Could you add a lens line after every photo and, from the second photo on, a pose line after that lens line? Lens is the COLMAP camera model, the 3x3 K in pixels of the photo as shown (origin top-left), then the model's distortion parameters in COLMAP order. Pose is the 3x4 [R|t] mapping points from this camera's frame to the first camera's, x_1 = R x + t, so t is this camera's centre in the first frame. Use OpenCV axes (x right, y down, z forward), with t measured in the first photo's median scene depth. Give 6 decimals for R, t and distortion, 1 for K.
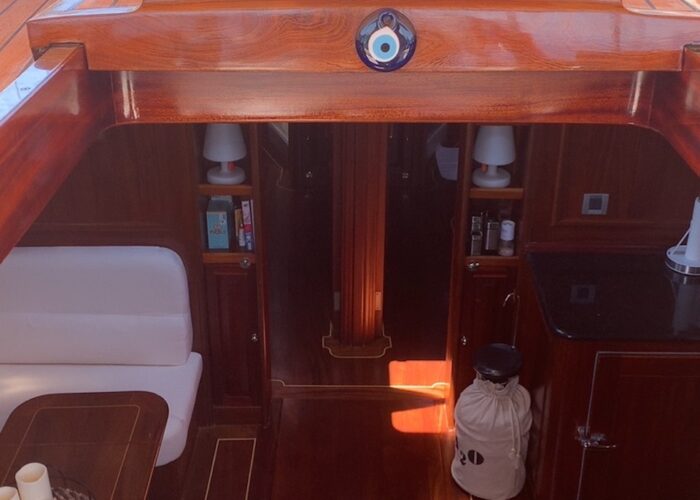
lens RADIAL K [[980.1, 0, 350.0], [0, 980.1, 250.0], [0, 0, 1]] dist [0.140544, -0.083832]
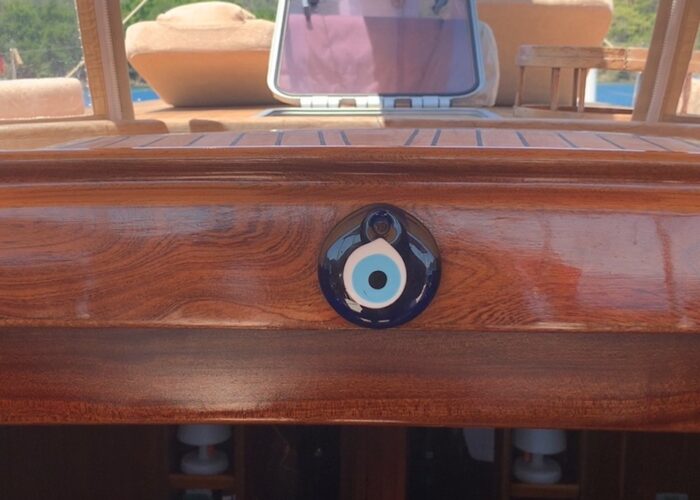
lens RADIAL K [[923.7, 0, 349.9], [0, 923.7, 228.7], [0, 0, 1]] dist [0.219901, -0.813994]
pose [[0.999567, 0.004551, -0.029066, 0.034429], [-0.012829, 0.956508, -0.291425, -0.092760], [0.026476, 0.291671, 0.956152, 0.537690]]
